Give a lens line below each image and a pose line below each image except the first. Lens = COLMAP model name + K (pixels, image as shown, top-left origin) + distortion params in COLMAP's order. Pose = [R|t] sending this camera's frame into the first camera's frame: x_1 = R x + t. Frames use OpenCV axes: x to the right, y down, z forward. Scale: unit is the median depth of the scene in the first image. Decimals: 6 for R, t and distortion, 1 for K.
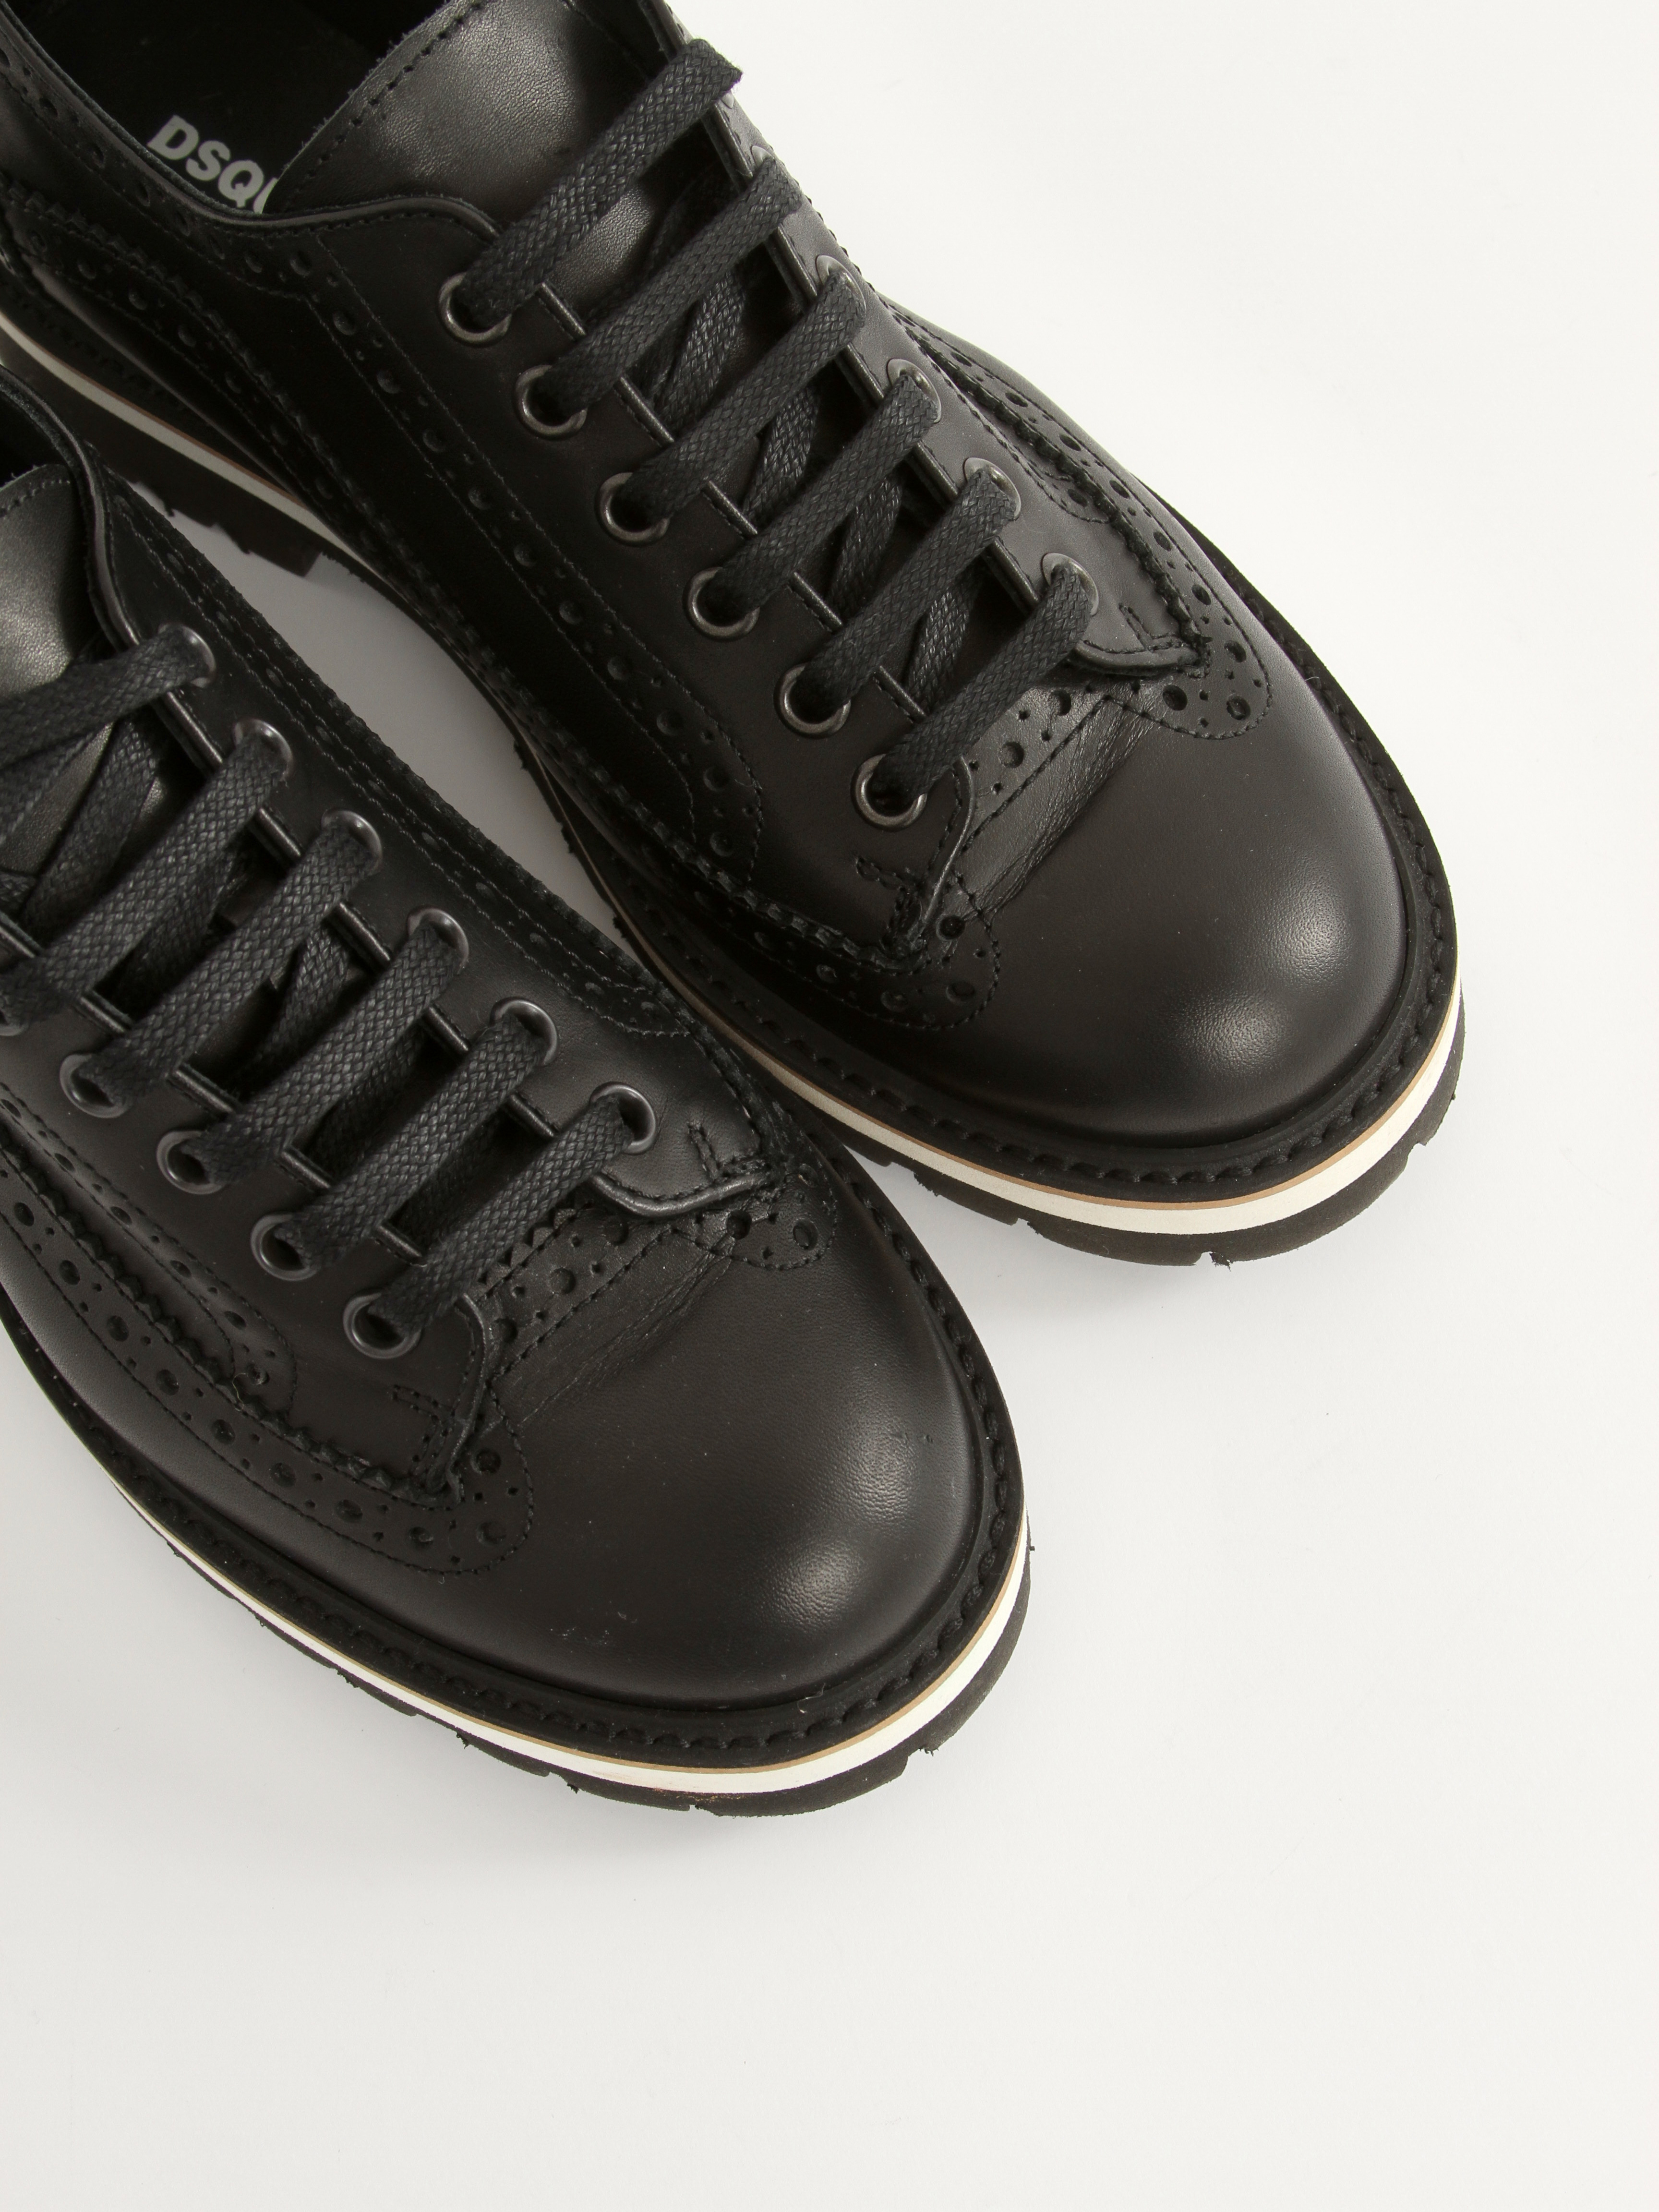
lens RADIAL K [[4054.6, 0, 829.5], [0, 4054.6, 1106.0], [0, 0, 1]] dist [-0.177168, 0.534666]
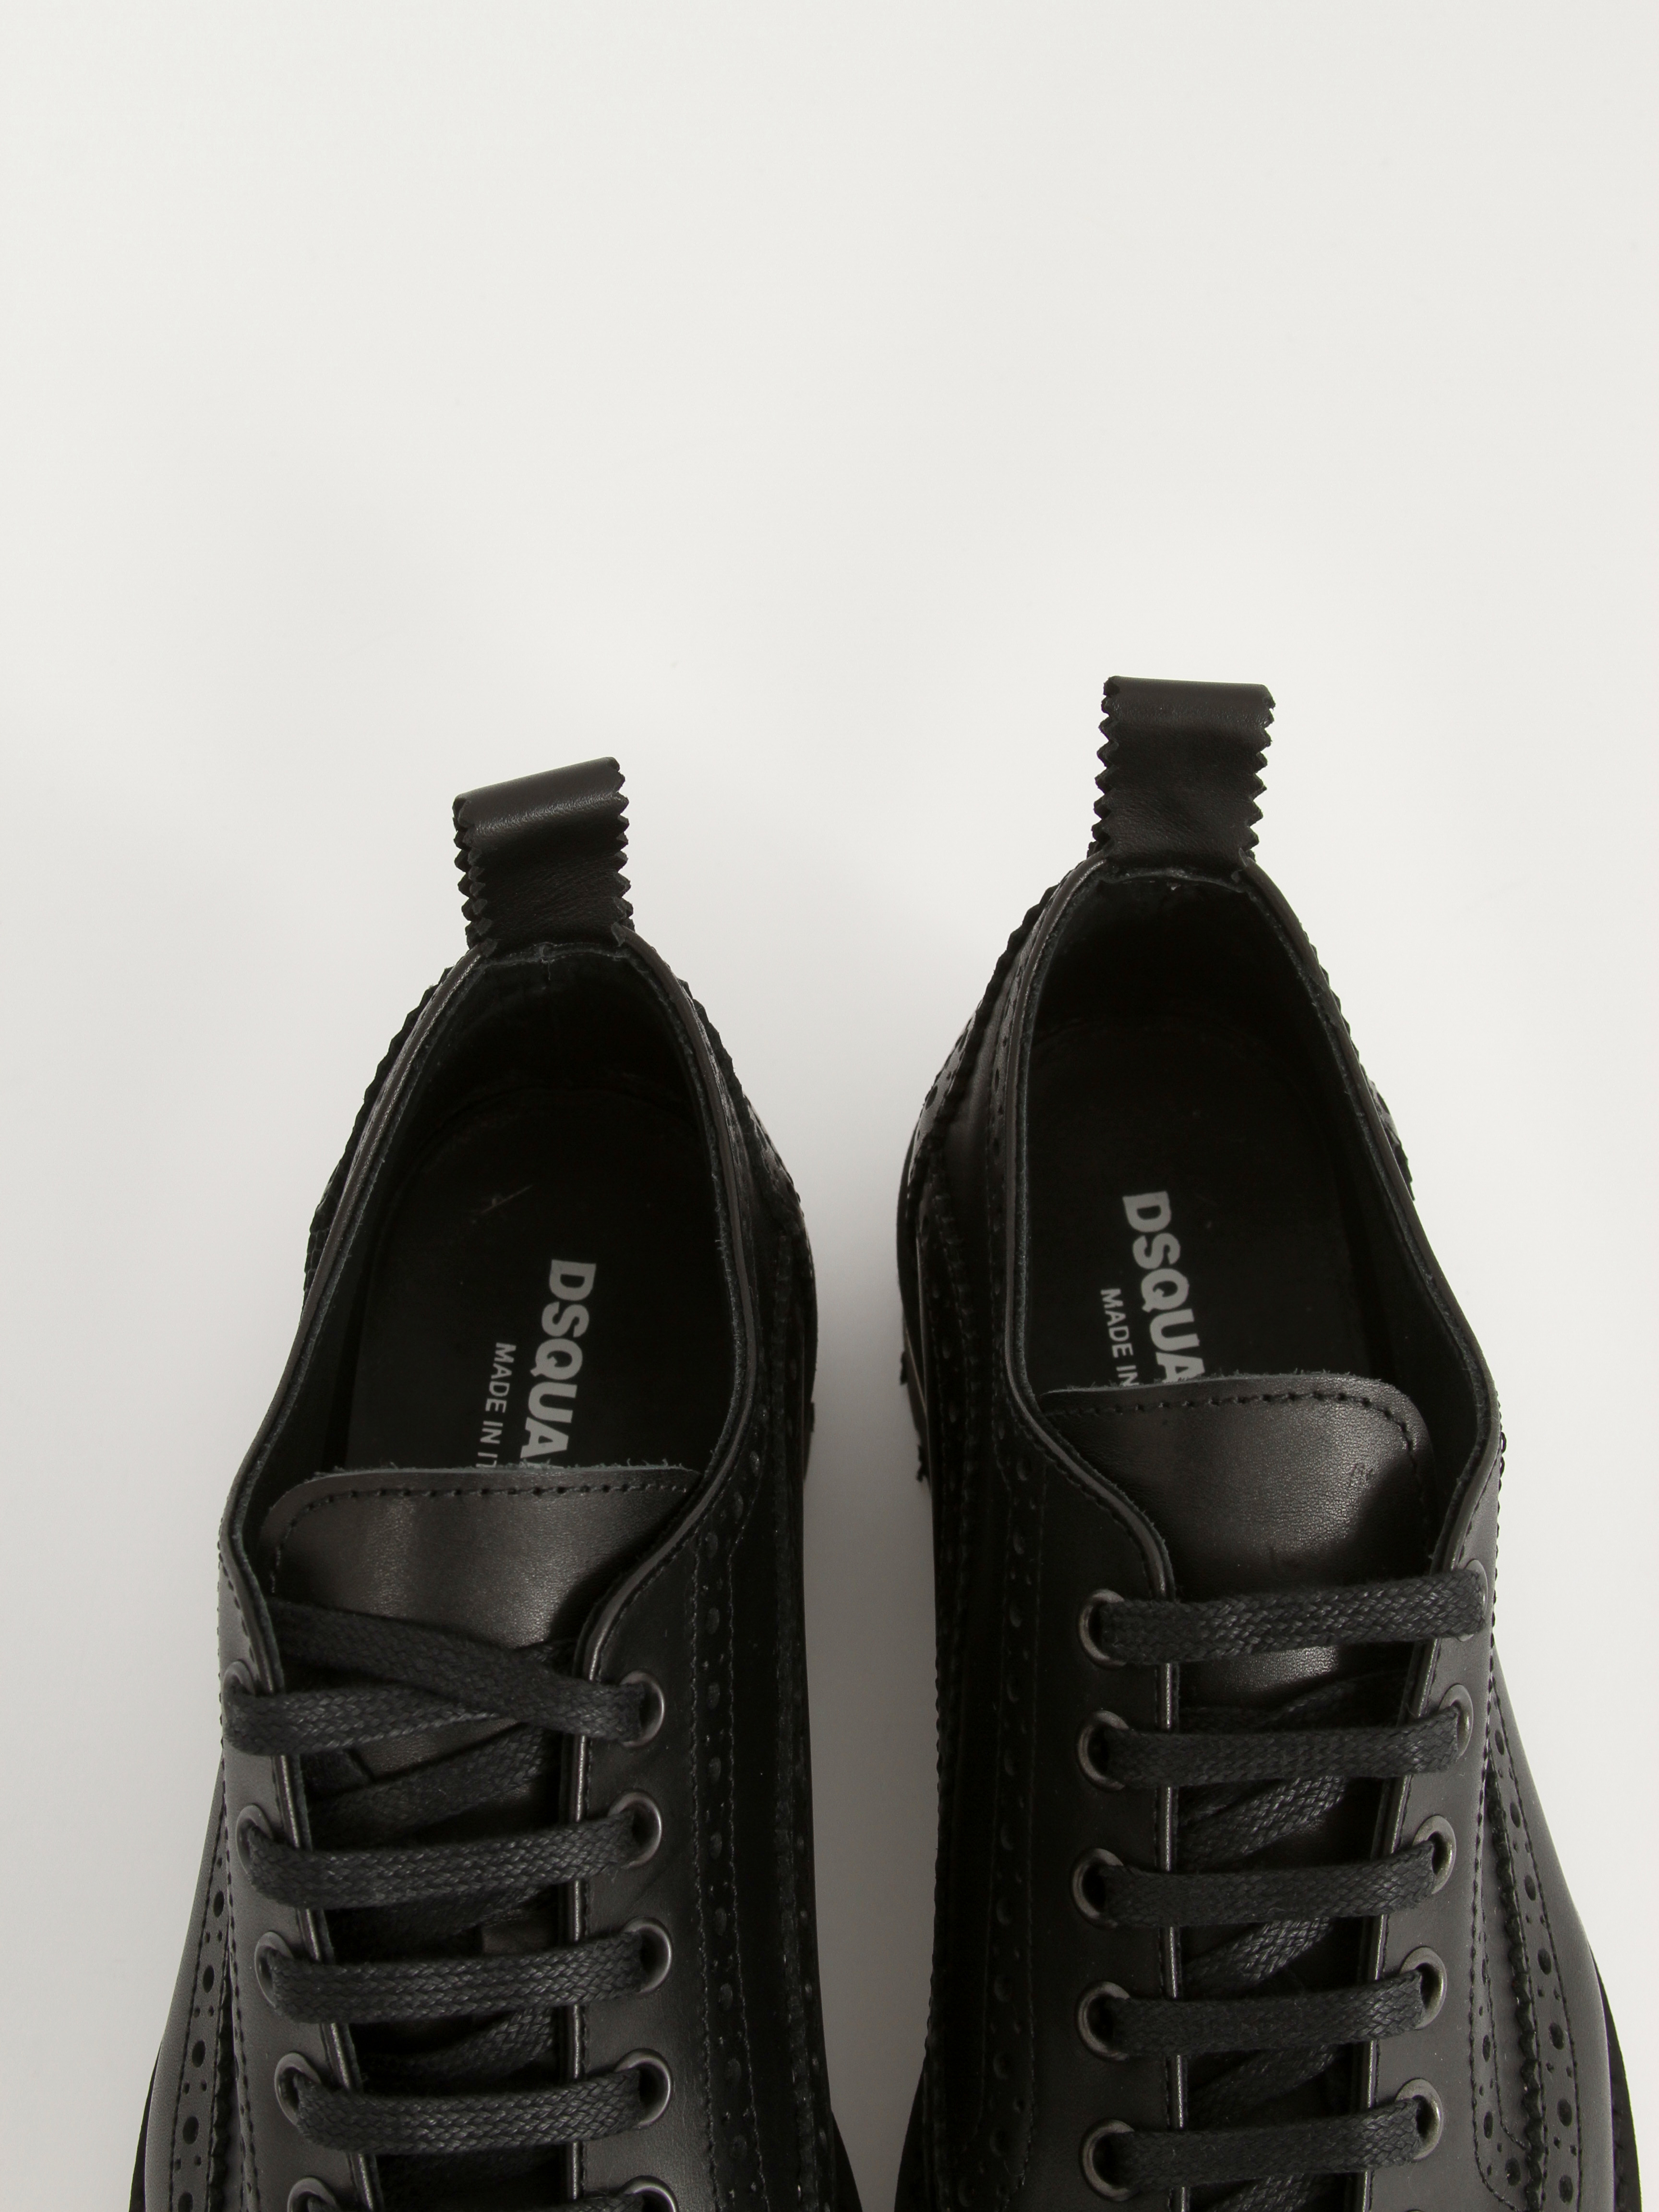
lens RADIAL K [[4054.6, 0, 829.5], [0, 4054.6, 1106.0], [0, 0, 1]] dist [-0.177168, 0.534666]
pose [[0.708072, 0.637021, -0.304692, 0.081904], [-0.665874, 0.745965, 0.012170, -0.263232], [0.235042, 0.194269, 0.952373, 0.032286]]
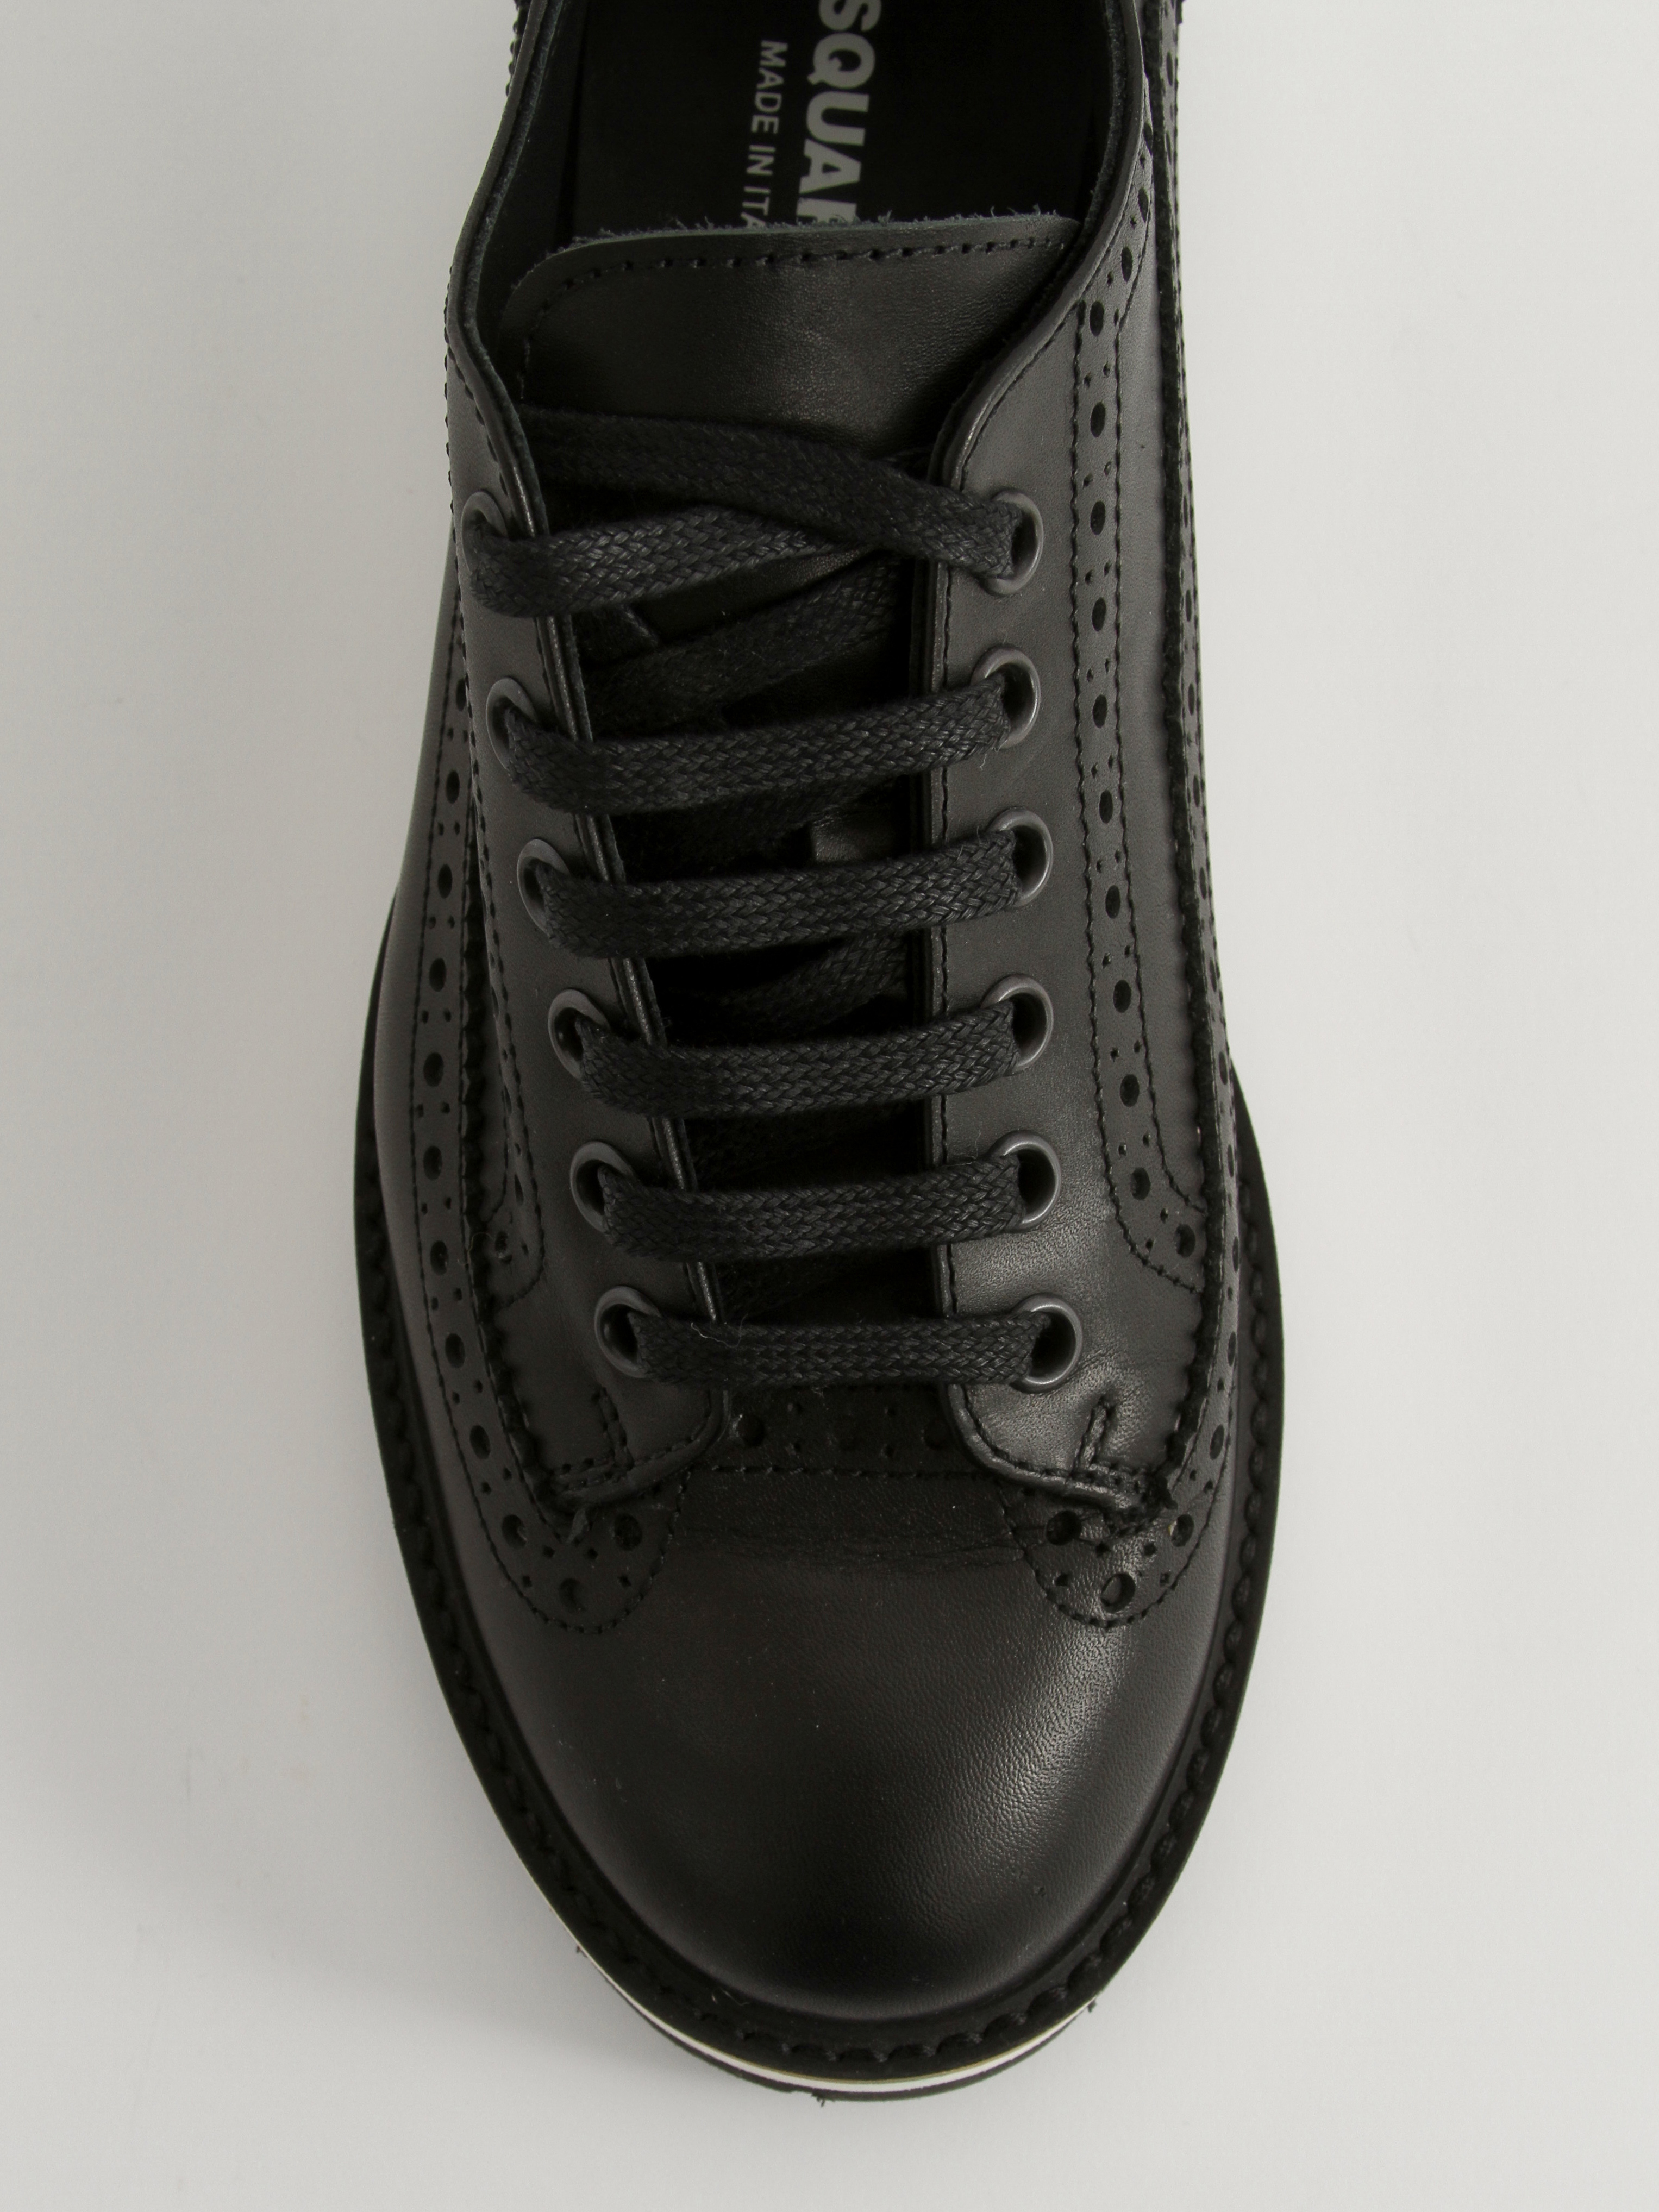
lens RADIAL K [[4210.1, 0, 829.5], [0, 4210.1, 1106.0], [0, 0, 1]] dist [-0.004725, -0.124759]
pose [[0.715291, 0.690554, -0.107215, -0.024671], [-0.650104, 0.713825, 0.260419, -0.217971], [0.256366, -0.116574, 0.959524, 0.215481]]
